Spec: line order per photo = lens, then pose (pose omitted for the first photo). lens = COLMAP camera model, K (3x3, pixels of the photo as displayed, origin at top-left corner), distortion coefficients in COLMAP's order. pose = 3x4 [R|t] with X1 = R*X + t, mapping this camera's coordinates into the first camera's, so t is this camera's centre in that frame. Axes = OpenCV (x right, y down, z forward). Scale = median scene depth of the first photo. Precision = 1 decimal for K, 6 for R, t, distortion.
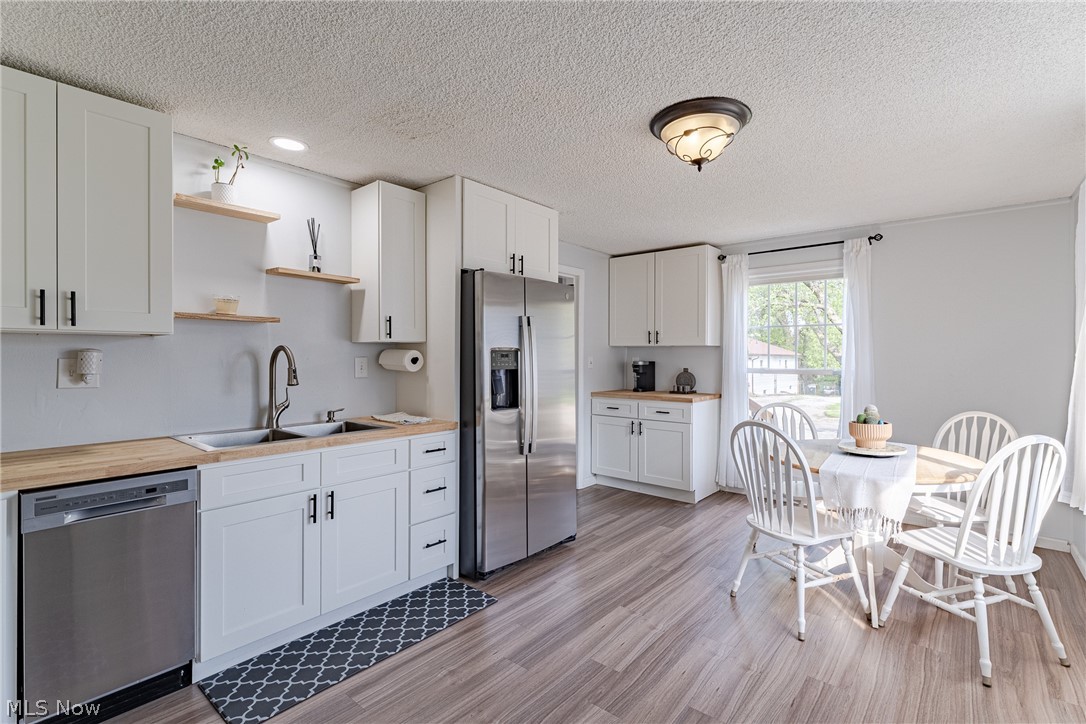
lens RADIAL K [[497.7, 0, 577.1], [0, 497.7, 360.1], [0, 0, 1]] dist [0.003278, -0.000641]
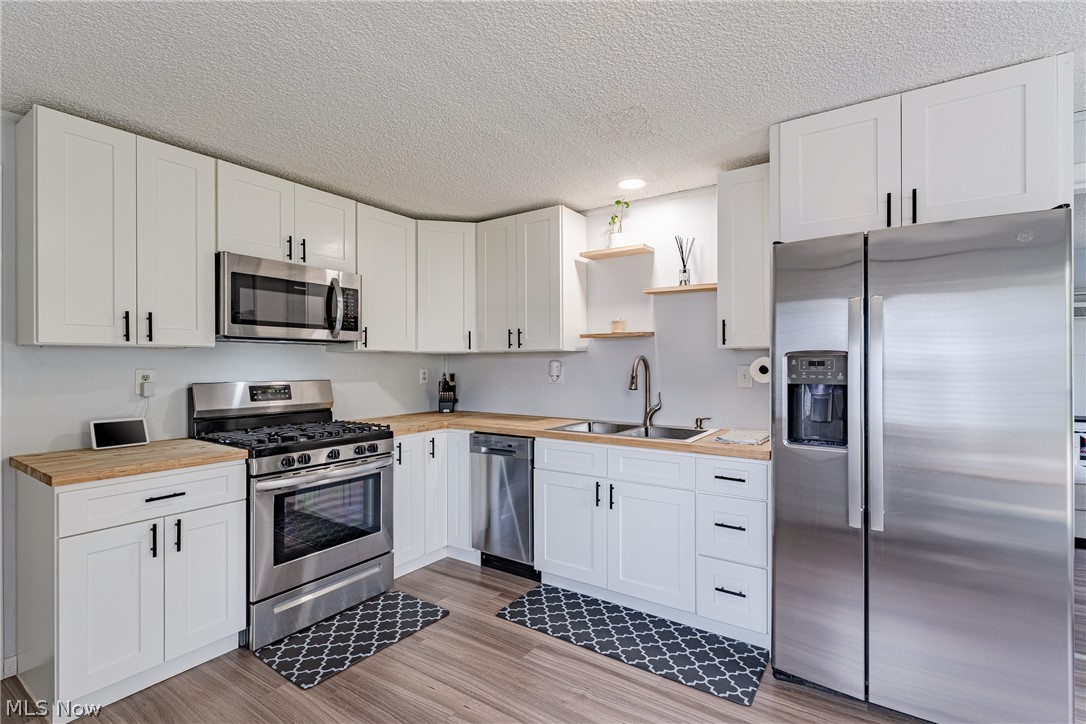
lens RADIAL K [[497.7, 0, 547.9], [0, 497.7, 361.0], [0, 0, 1]] dist [0.003278, -0.000641]
pose [[0.075799, -0.007165, -0.997097, 0.671467], [-0.000339, 0.999974, -0.007212, -0.009427], [0.997123, 0.000884, 0.075795, 0.826536]]
